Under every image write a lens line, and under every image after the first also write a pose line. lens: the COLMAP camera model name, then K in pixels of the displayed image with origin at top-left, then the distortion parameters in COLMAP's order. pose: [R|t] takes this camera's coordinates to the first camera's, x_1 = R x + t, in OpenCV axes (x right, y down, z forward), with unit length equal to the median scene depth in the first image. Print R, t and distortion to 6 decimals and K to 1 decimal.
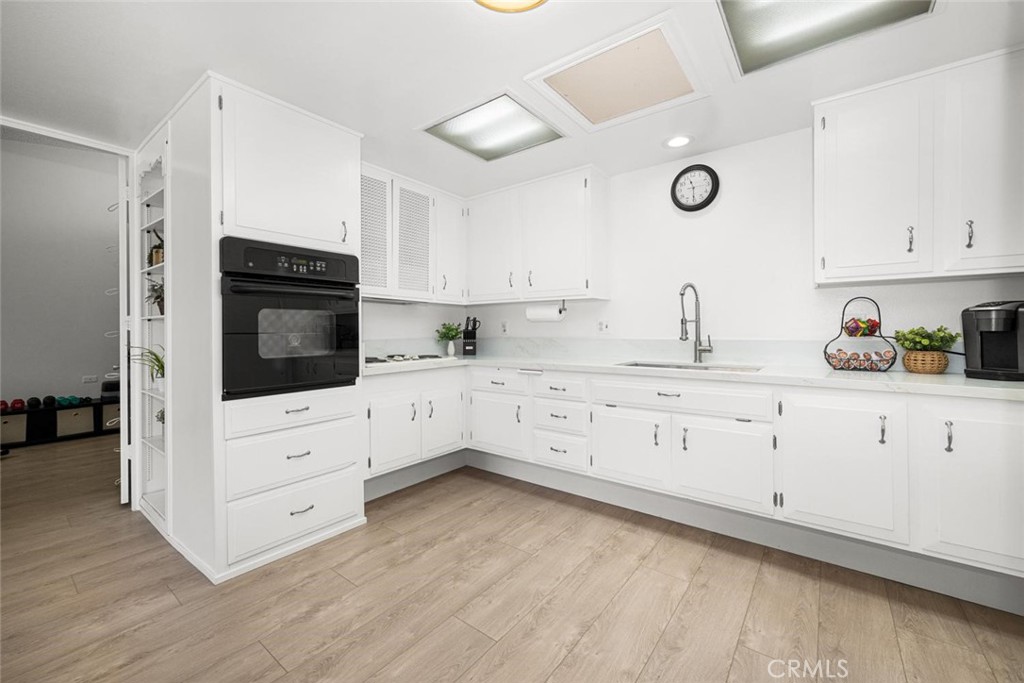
lens RADIAL K [[406.2, 0, 511.7], [0, 406.2, 328.3], [0, 0, 1]] dist [0.001781, -0.000066]
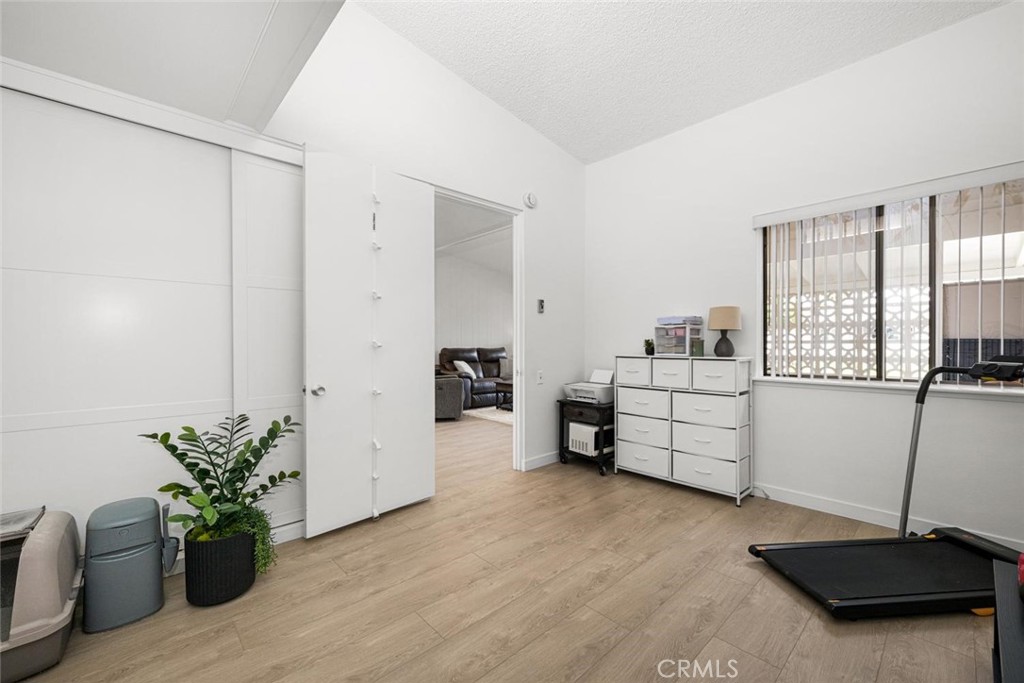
lens RADIAL K [[406.2, 0, 514.9], [0, 406.2, 343.8], [0, 0, 1]] dist [0.001781, -0.000066]
pose [[-0.984199, 0.005575, 0.176980, -0.252829], [0.005756, 0.999983, 0.000508, -0.008278], [-0.176974, 0.001519, -0.984214, 1.496971]]
